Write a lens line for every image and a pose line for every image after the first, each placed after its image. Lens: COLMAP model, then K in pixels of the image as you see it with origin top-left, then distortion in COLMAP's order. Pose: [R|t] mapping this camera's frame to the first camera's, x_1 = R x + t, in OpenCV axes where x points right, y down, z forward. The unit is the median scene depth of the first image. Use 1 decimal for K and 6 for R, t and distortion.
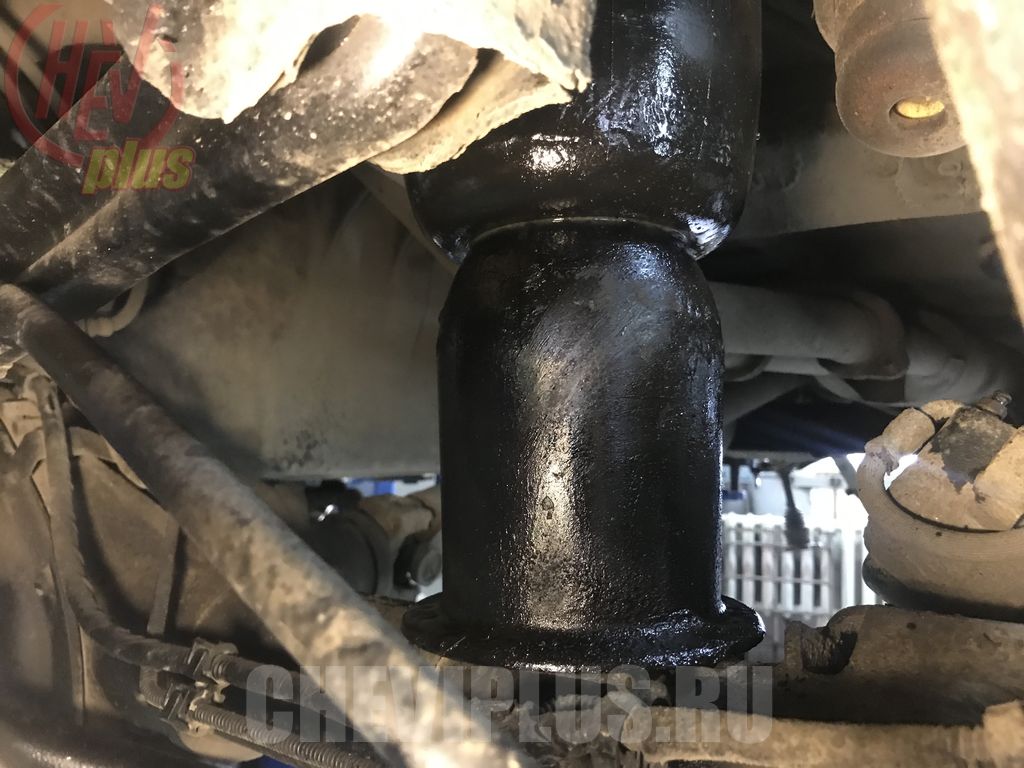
lens RADIAL K [[831.1, 0, 514.7], [0, 831.1, 376.5], [0, 0, 1]] dist [-0.003968, 0.001884]
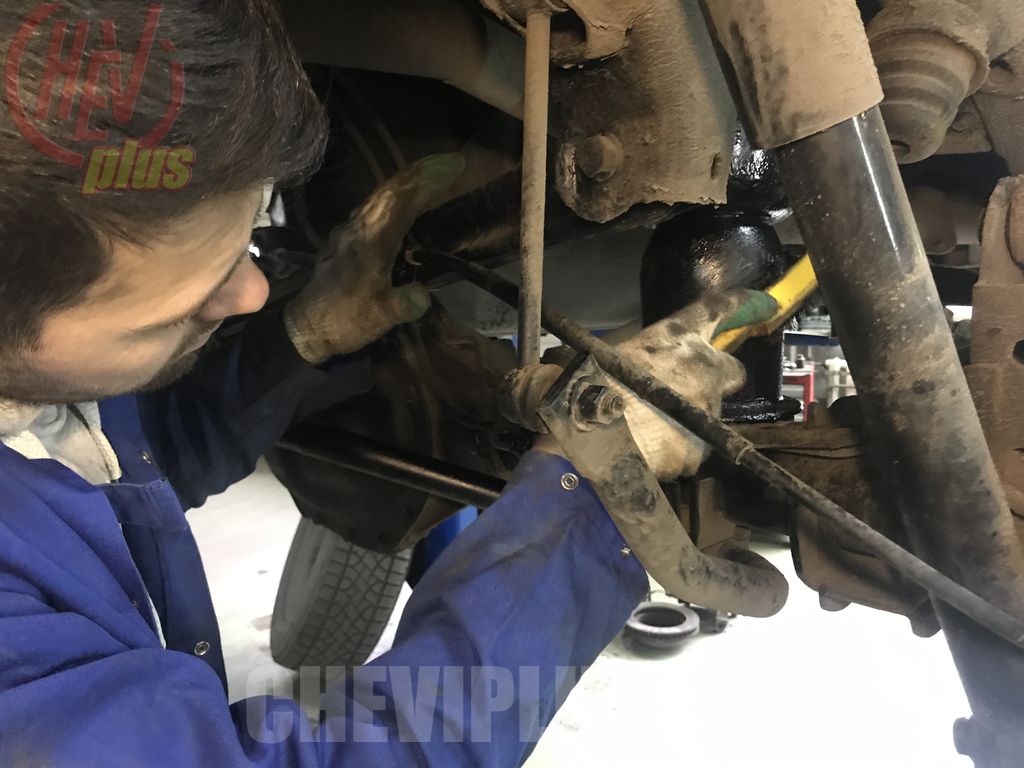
lens RADIAL K [[831.1, 0, 514.7], [0, 831.1, 376.5], [0, 0, 1]] dist [-0.003968, 0.001884]
pose [[0.992322, -0.007521, -0.123455, -0.156895], [0.029716, 0.983410, 0.178948, -0.169877], [0.120061, -0.181243, 0.976082, -1.098075]]
